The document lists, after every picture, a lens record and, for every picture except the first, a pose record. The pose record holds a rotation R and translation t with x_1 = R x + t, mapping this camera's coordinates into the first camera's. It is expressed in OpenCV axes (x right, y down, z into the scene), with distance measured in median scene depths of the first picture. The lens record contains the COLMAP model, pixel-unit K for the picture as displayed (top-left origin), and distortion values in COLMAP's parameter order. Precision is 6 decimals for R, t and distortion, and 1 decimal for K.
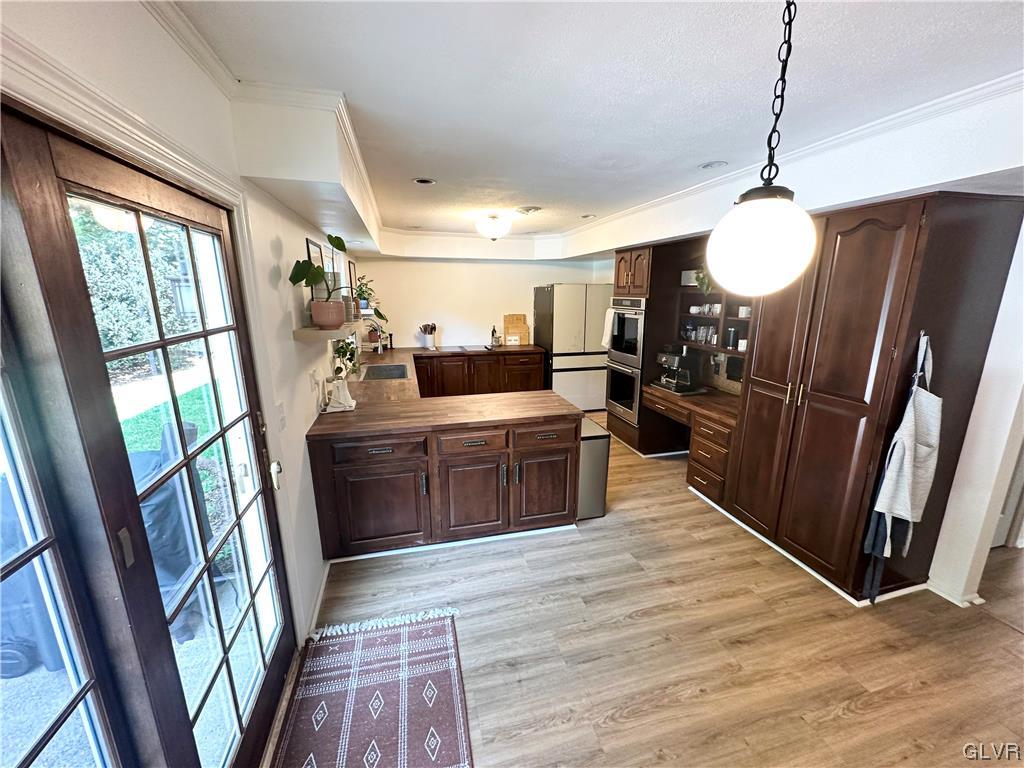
lens RADIAL K [[406.6, 0, 514.3], [0, 406.6, 385.3], [0, 0, 1]] dist [-0.003158, 0.000021]
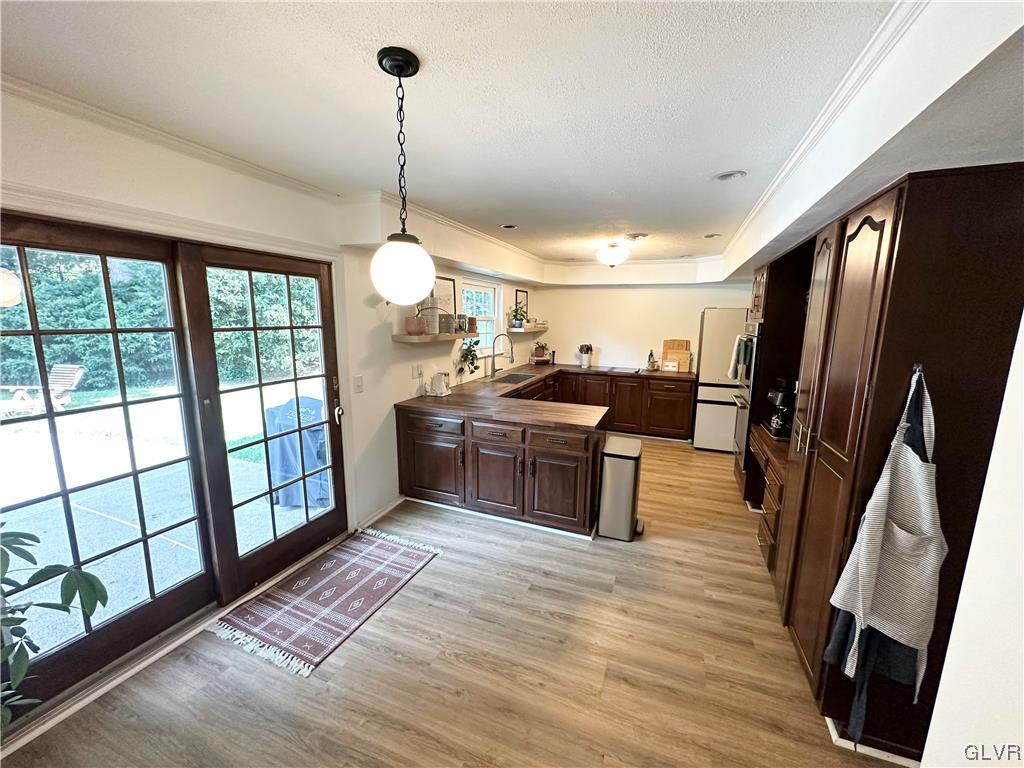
lens RADIAL K [[406.6, 0, 514.3], [0, 406.6, 385.3], [0, 0, 1]] dist [-0.003158, 0.000021]
pose [[0.804615, 0.110346, -0.583454, 0.653911], [-0.147513, 0.988924, -0.016398, 0.011355], [0.575182, 0.099261, 0.811981, 0.021772]]
